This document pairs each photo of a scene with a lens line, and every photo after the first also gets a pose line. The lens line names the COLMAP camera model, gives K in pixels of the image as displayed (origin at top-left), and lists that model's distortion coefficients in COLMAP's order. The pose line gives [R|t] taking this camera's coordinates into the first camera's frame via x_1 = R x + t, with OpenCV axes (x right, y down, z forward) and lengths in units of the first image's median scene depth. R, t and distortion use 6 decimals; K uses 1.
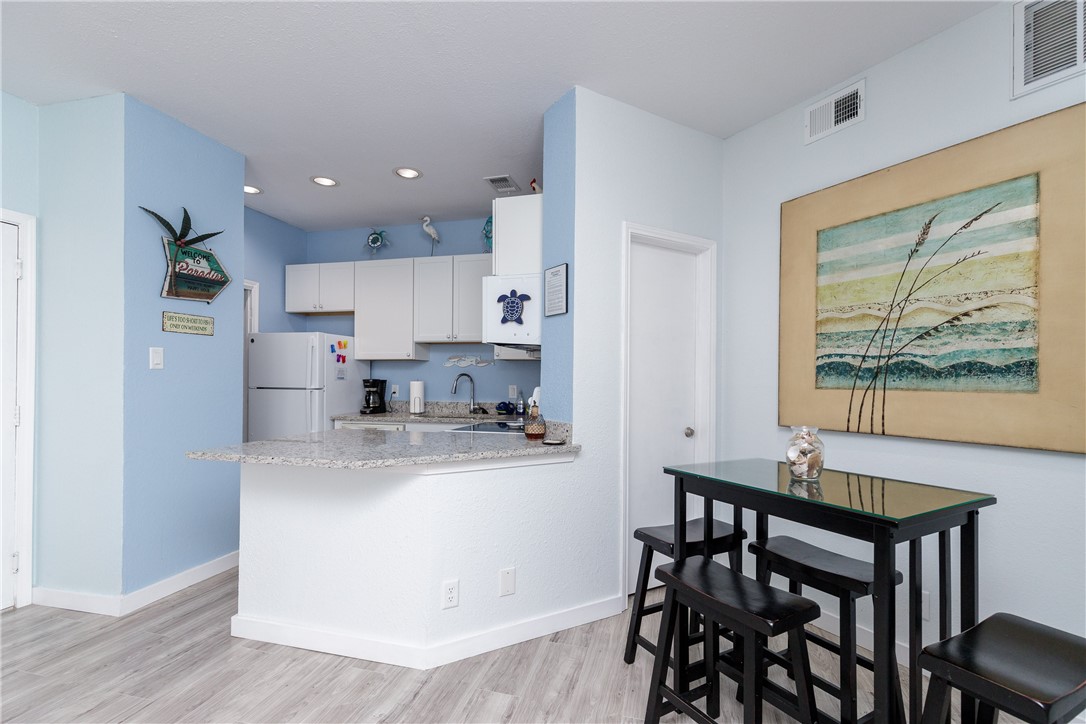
lens RADIAL K [[495.0, 0, 539.8], [0, 495.0, 376.5], [0, 0, 1]] dist [0.009059, -0.000319]
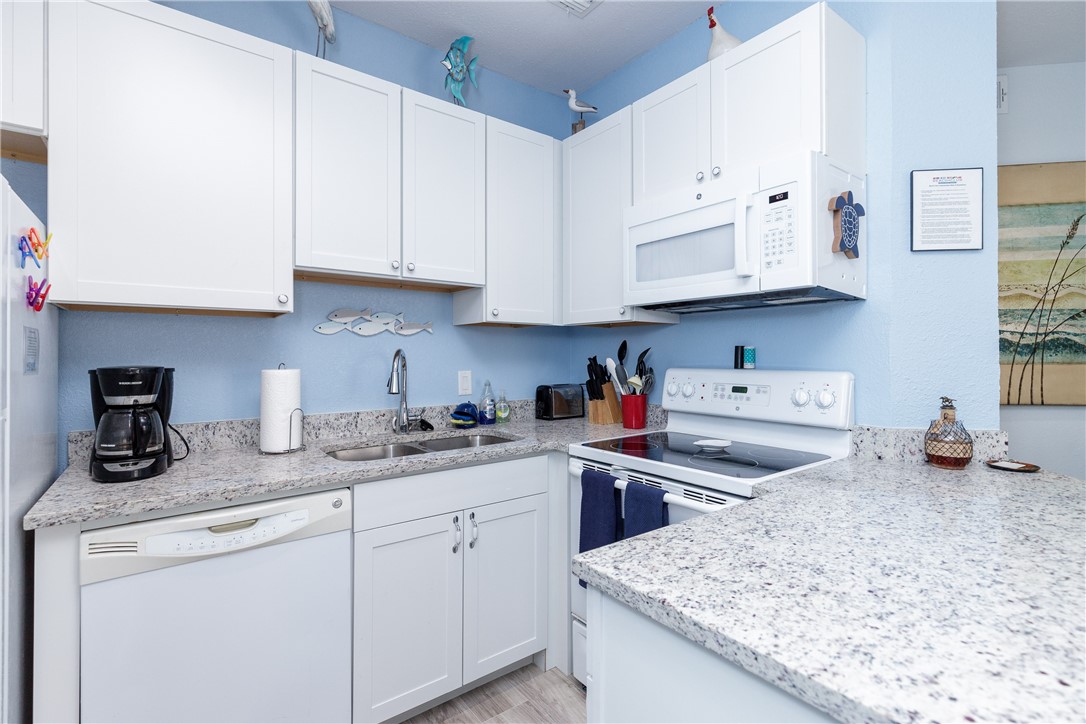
lens RADIAL K [[501.4, 0, 543.9], [0, 501.4, 351.5], [0, 0, 1]] dist [0.010994, -0.000362]
pose [[0.611405, -0.002964, 0.791312, -0.746342], [0.005117, 0.999987, -0.000208, -0.005363], [-0.791301, 0.004176, 0.611412, 1.013158]]
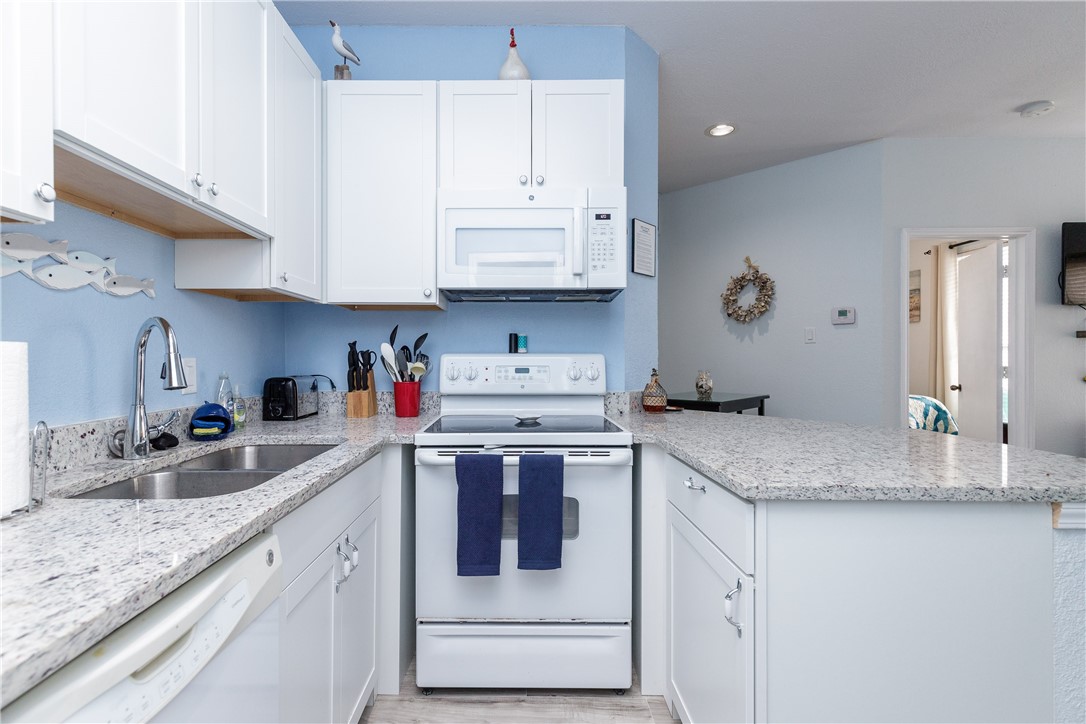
lens RADIAL K [[502.9, 0, 518.4], [0, 502.9, 357.1], [0, 0, 1]] dist [0.009892, -0.000047]
pose [[-0.253592, -0.008802, 0.967271, -0.818210], [-0.004260, 0.999959, 0.007983, 0.022416], [-0.967302, -0.002097, -0.253619, 1.464036]]
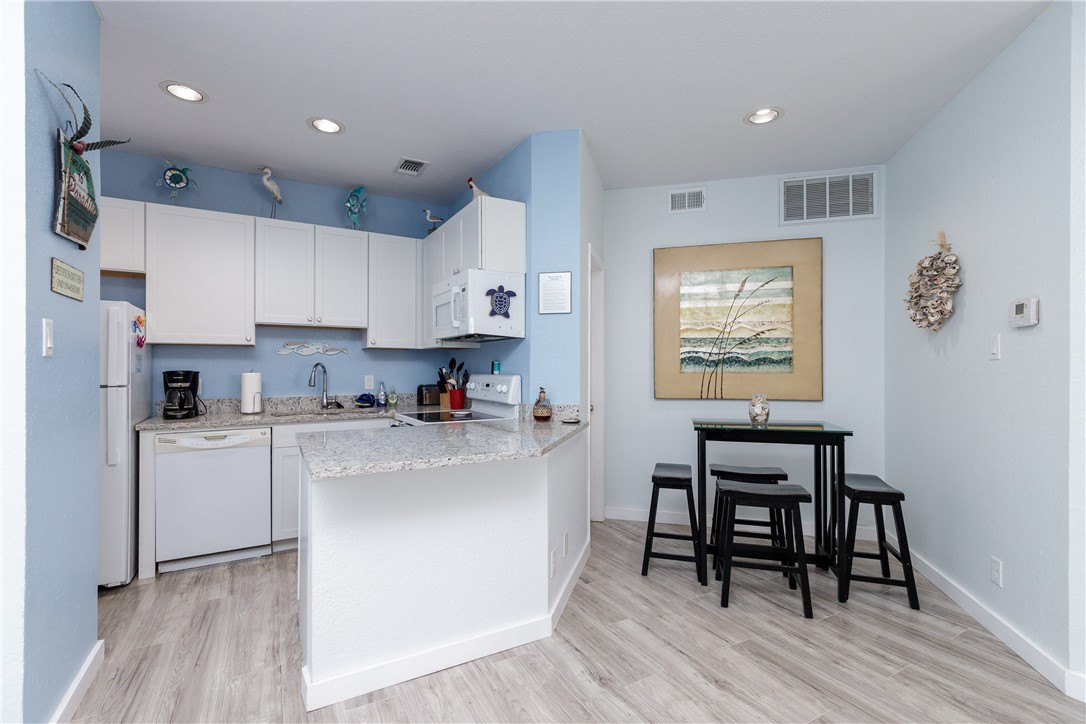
lens RADIAL K [[490.4, 0, 541.2], [0, 490.4, 365.3], [0, 0, 1]] dist [0.011091, -0.000073]
pose [[0.710496, -0.003677, 0.703692, -0.809166], [0.002728, 0.999993, 0.002471, -0.004511], [-0.703696, 0.000164, 0.710501, 0.198152]]
